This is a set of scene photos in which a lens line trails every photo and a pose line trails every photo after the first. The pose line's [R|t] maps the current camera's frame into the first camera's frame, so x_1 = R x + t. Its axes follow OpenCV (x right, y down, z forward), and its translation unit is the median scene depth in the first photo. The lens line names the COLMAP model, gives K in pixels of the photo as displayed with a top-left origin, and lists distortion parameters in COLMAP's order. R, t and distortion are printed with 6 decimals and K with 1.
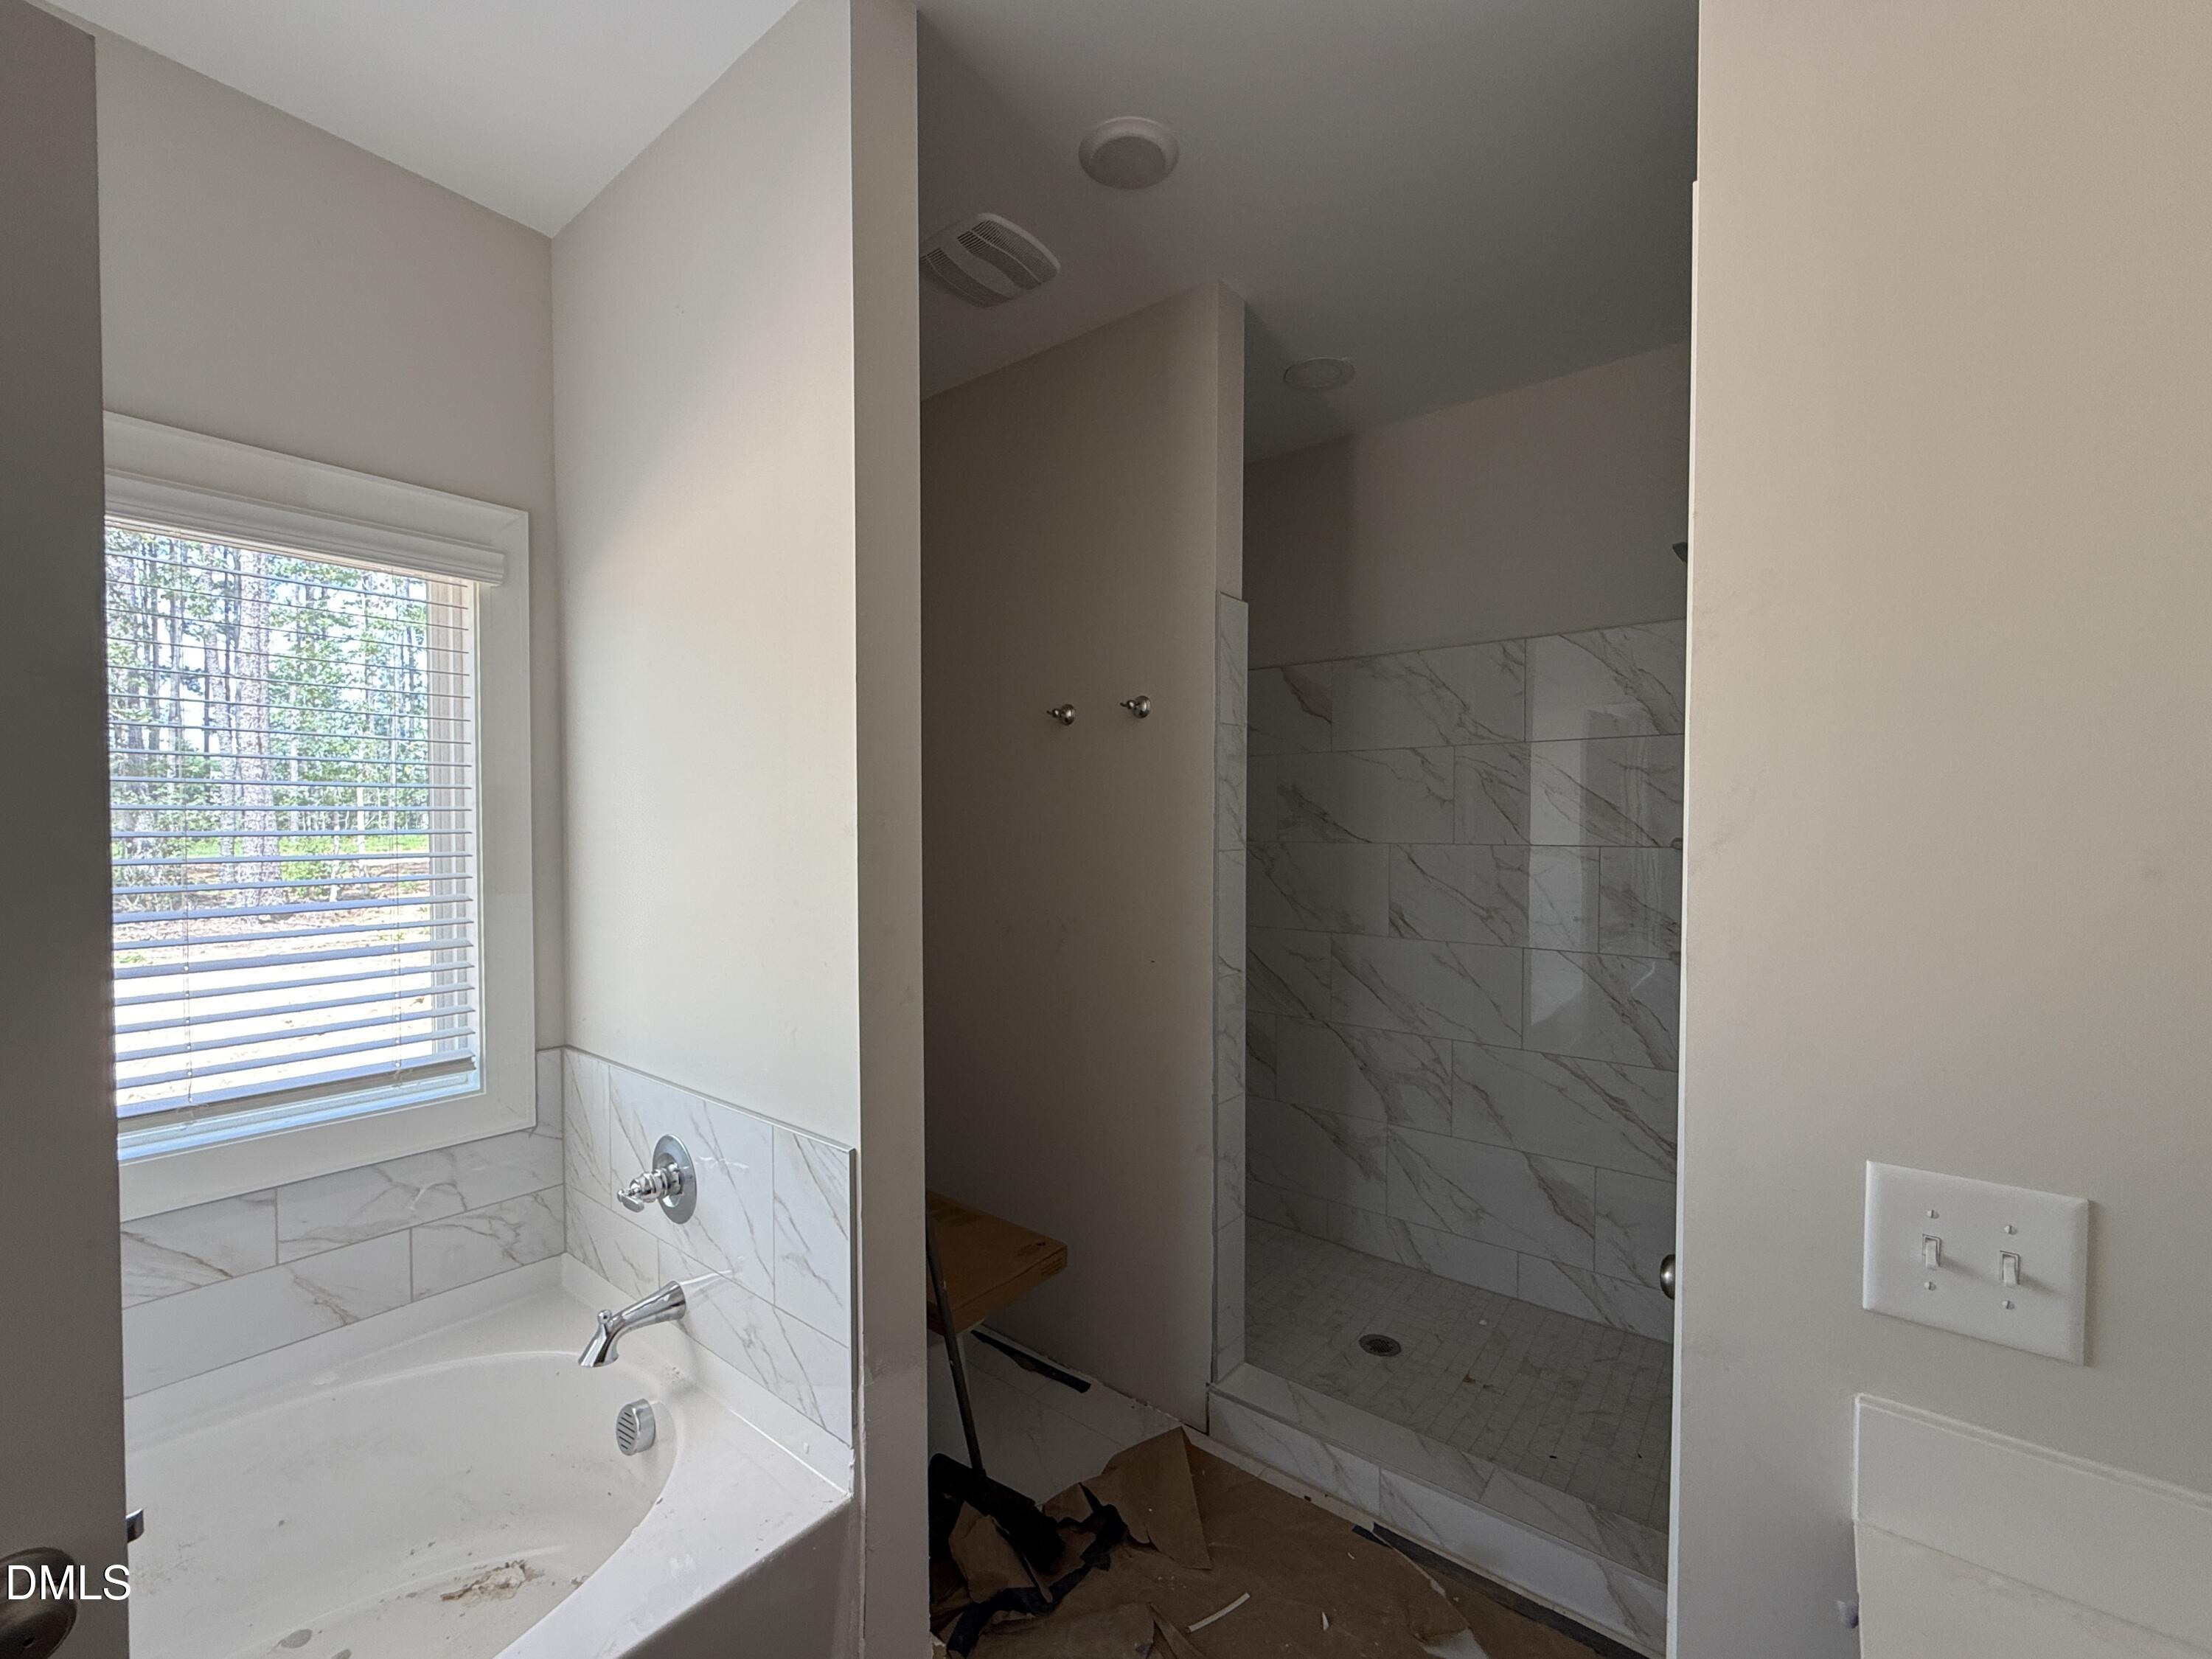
lens RADIAL K [[919.1, 0, 1107.4], [0, 919.1, 850.1], [0, 0, 1]] dist [0.001999, 0.000243]
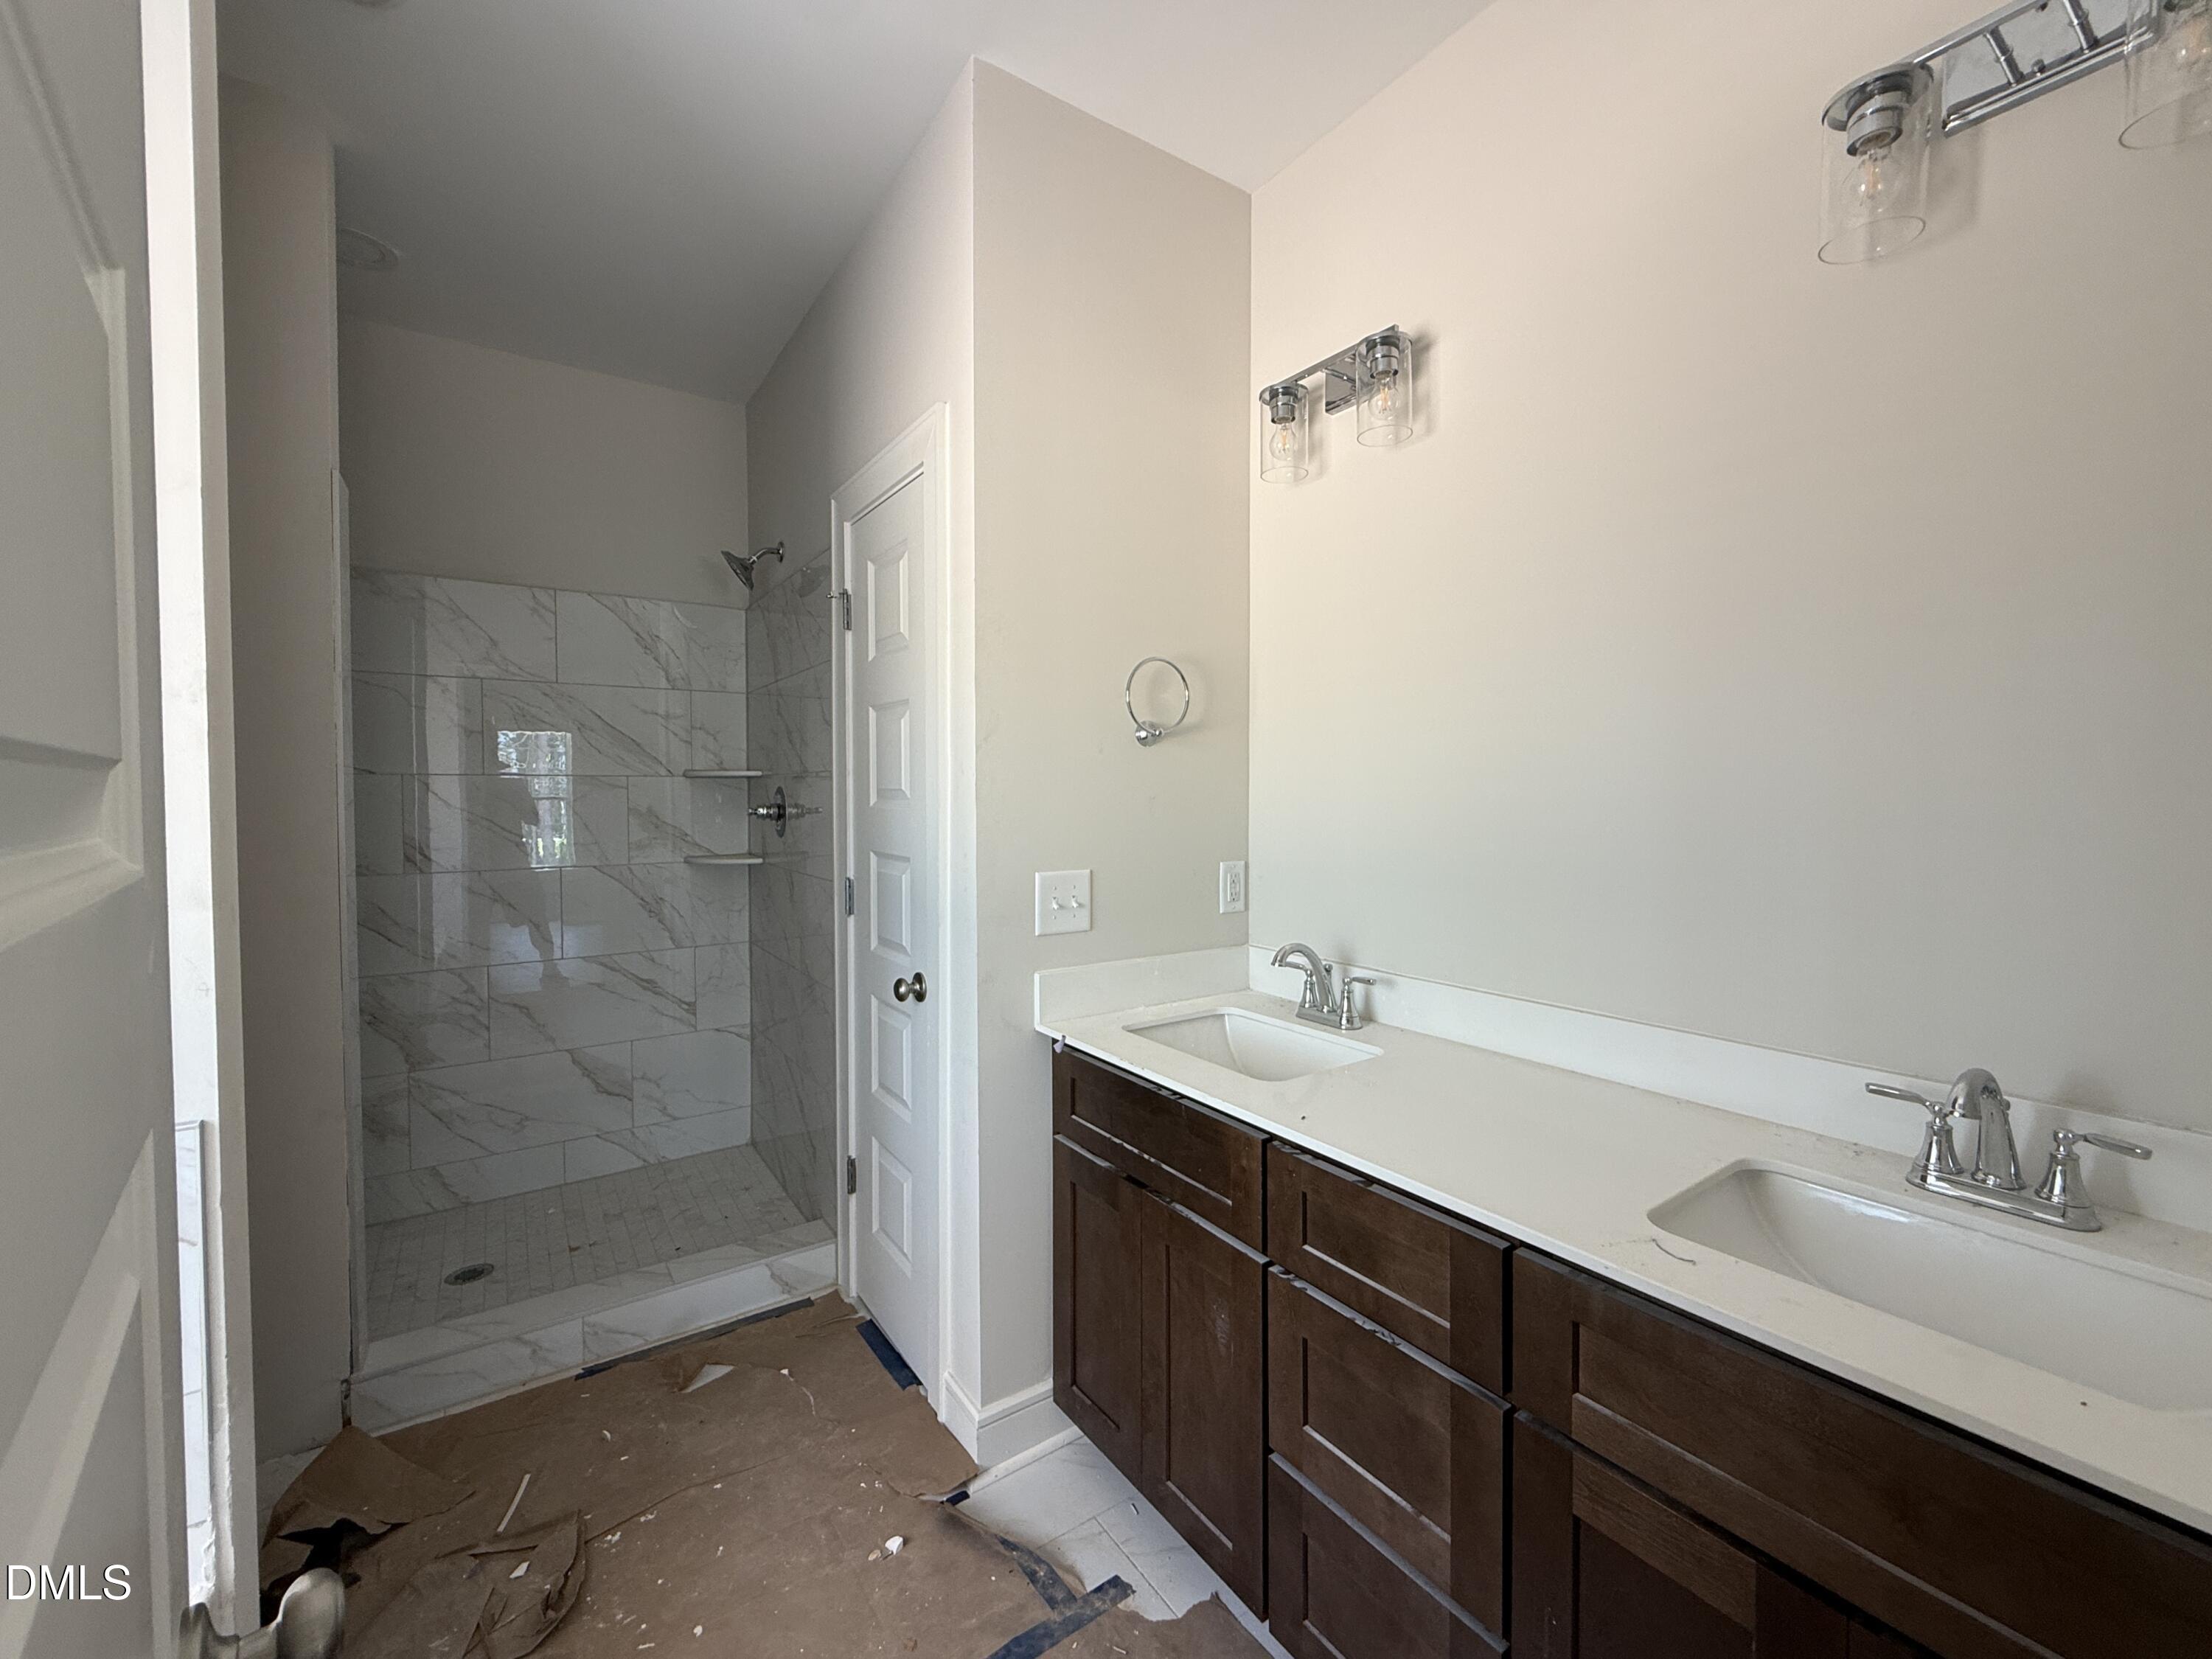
lens RADIAL K [[902.9, 0, 1106.0], [0, 902.9, 829.5], [0, 0, 1]] dist [0.000868, 0.000111]
pose [[0.301512, -0.040096, 0.952619, -0.414675], [0.031546, 0.998988, 0.032063, 0.048566], [-0.952940, 0.020384, 0.302472, 0.038357]]
